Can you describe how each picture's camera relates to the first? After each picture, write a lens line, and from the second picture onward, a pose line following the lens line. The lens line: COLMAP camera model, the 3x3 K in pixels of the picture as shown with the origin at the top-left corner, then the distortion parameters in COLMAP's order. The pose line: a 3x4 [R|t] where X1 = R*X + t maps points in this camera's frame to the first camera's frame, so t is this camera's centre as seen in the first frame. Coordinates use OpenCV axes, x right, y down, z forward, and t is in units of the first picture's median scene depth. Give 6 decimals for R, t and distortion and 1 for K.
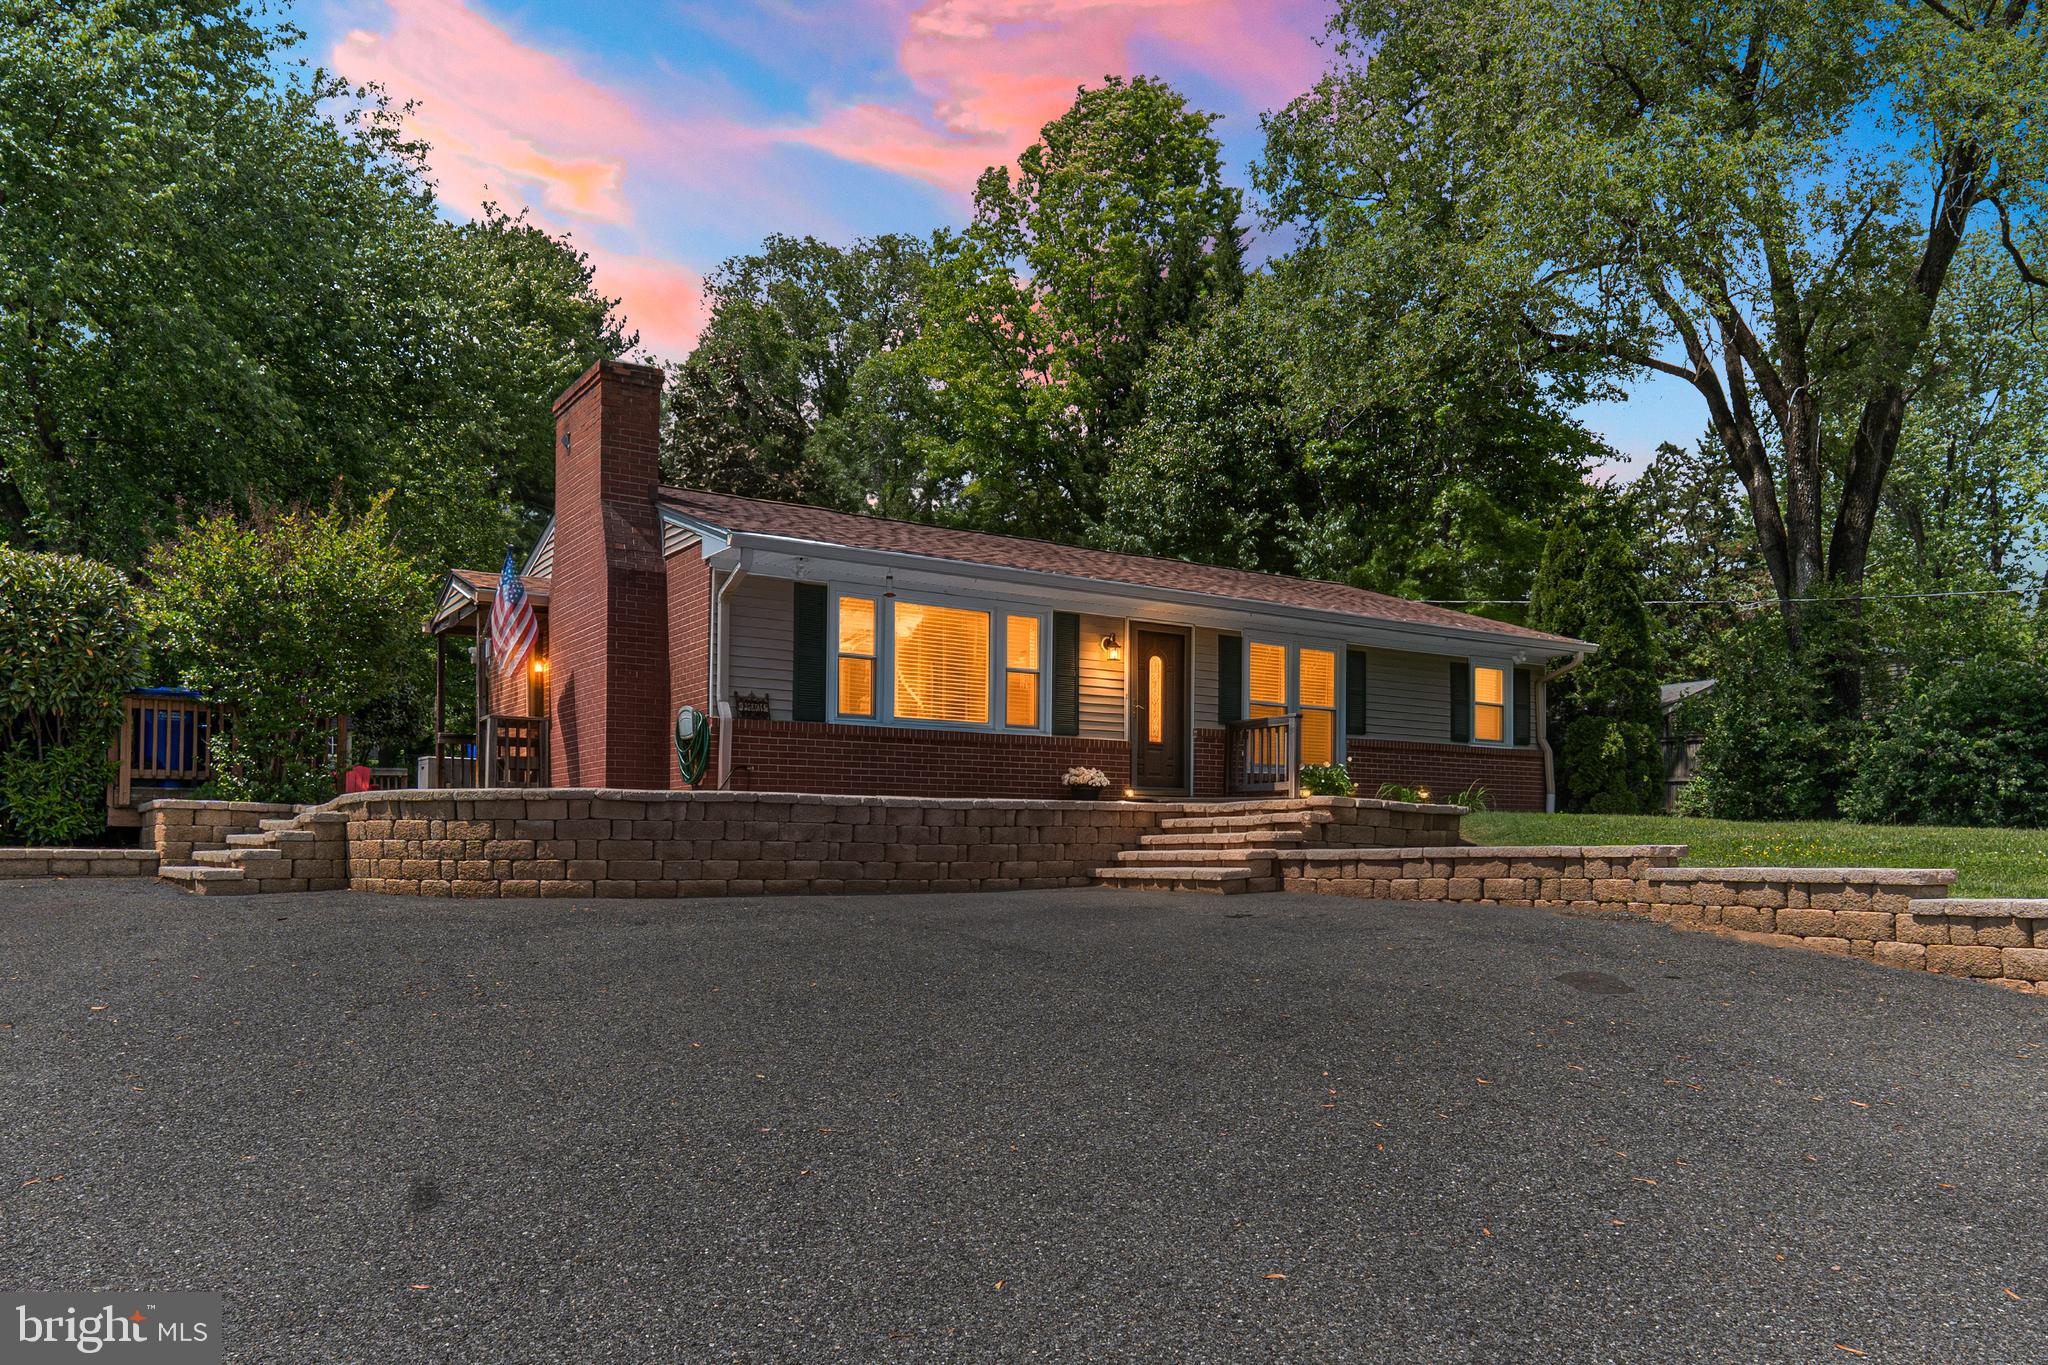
lens RADIAL K [[1382.3, 0, 1024.0], [0, 1382.3, 682.5], [0, 0, 1]] dist [0.000491, -0.000016]
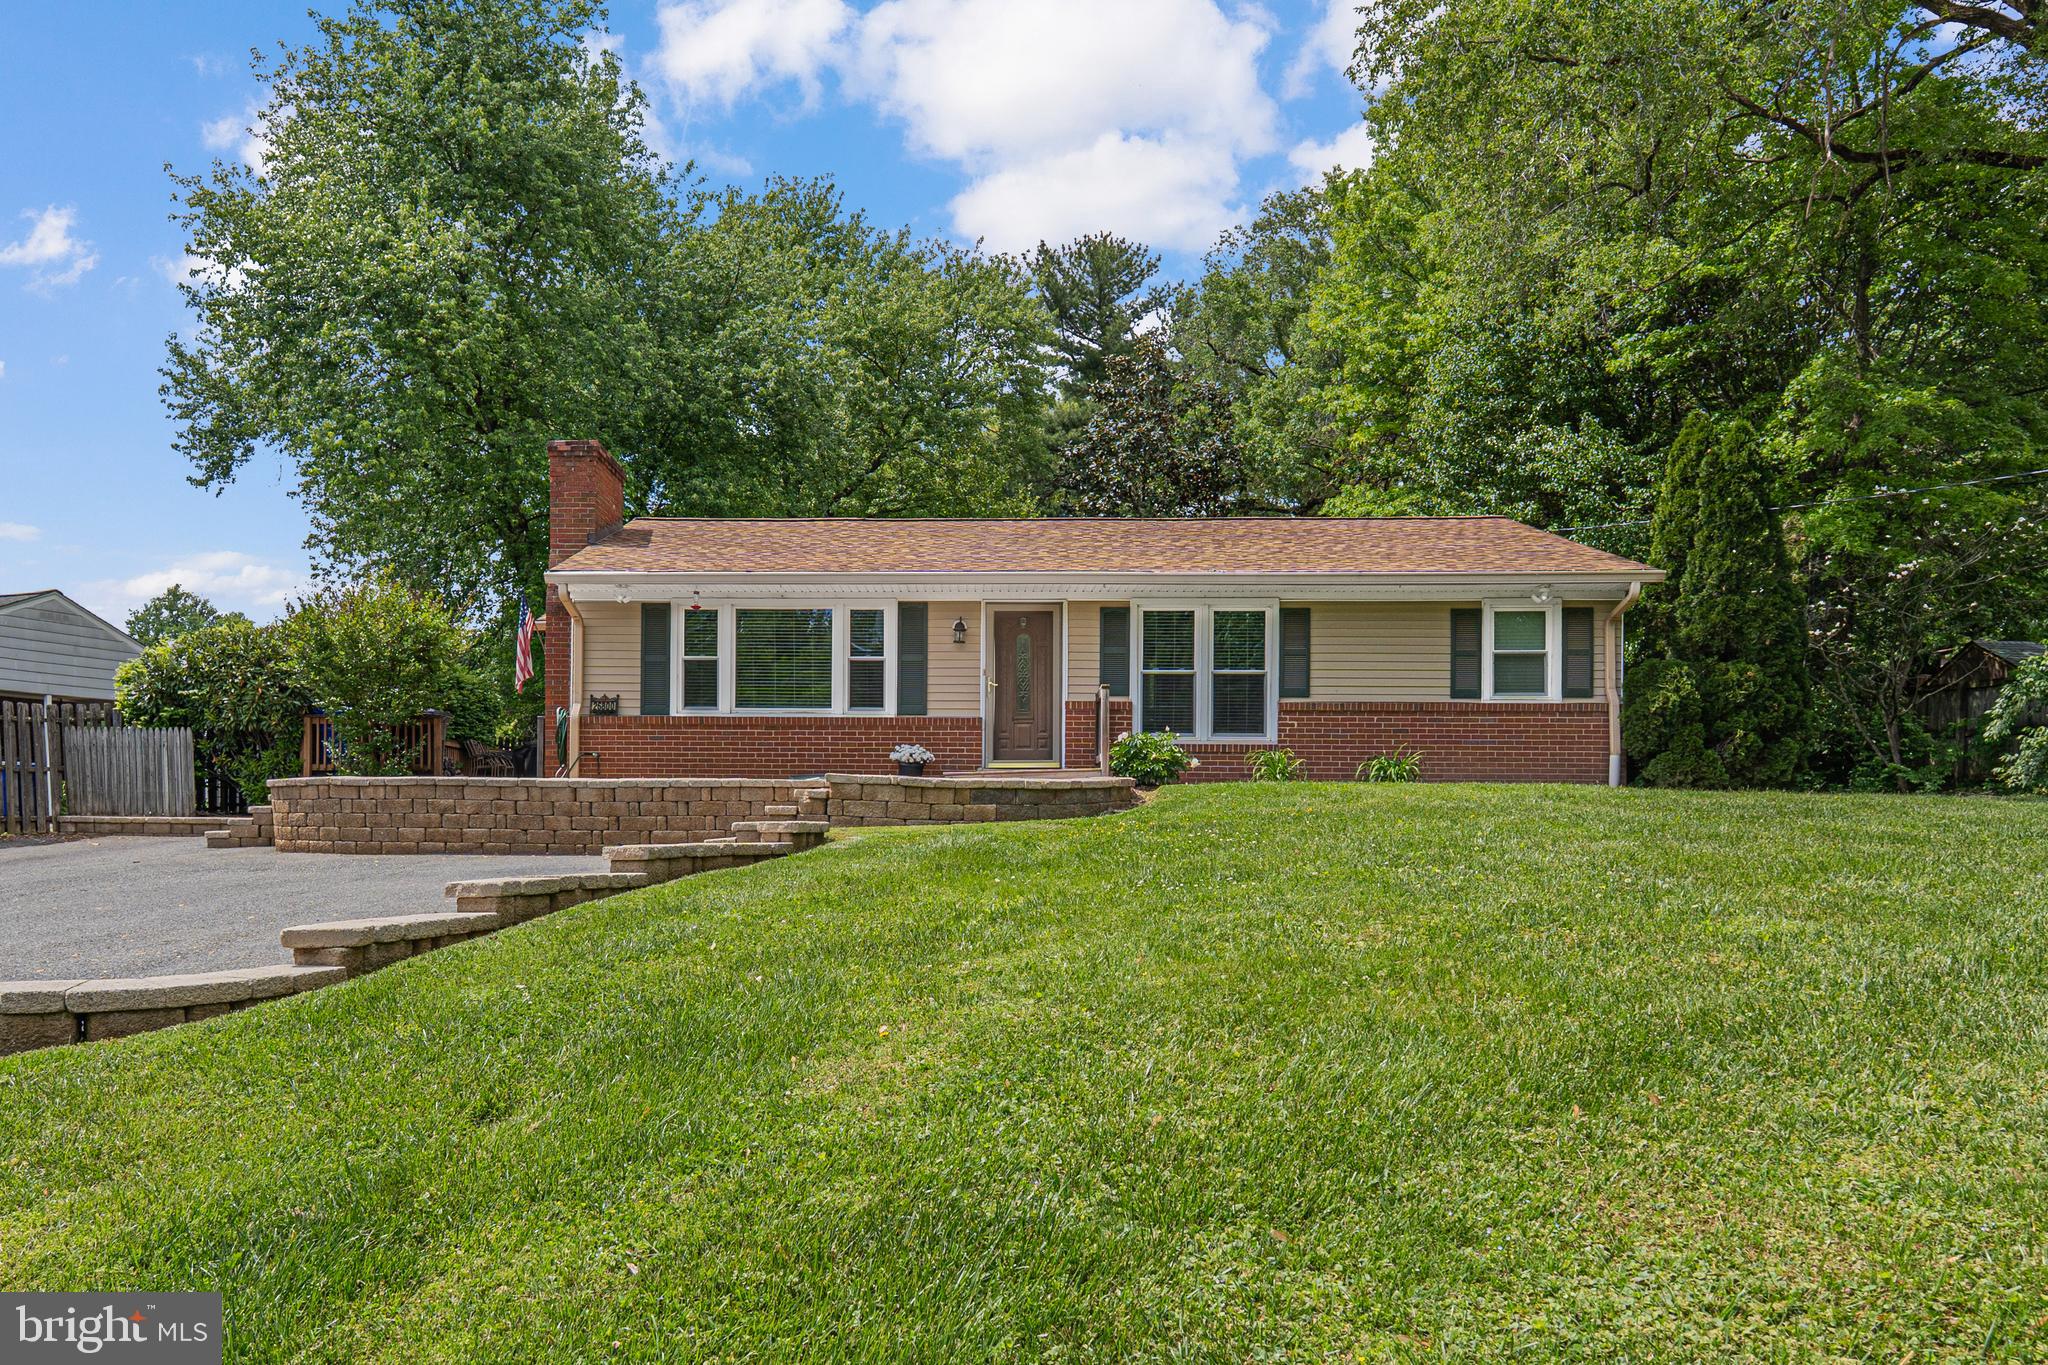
lens RADIAL K [[1382.3, 0, 1024.0], [0, 1382.3, 682.5], [0, 0, 1]] dist [0.000491, -0.000016]
pose [[0.818237, -0.048957, -0.572793, 0.817422], [0.064622, 0.997885, 0.007023, 0.012261], [0.571237, -0.042762, 0.819670, 0.183470]]
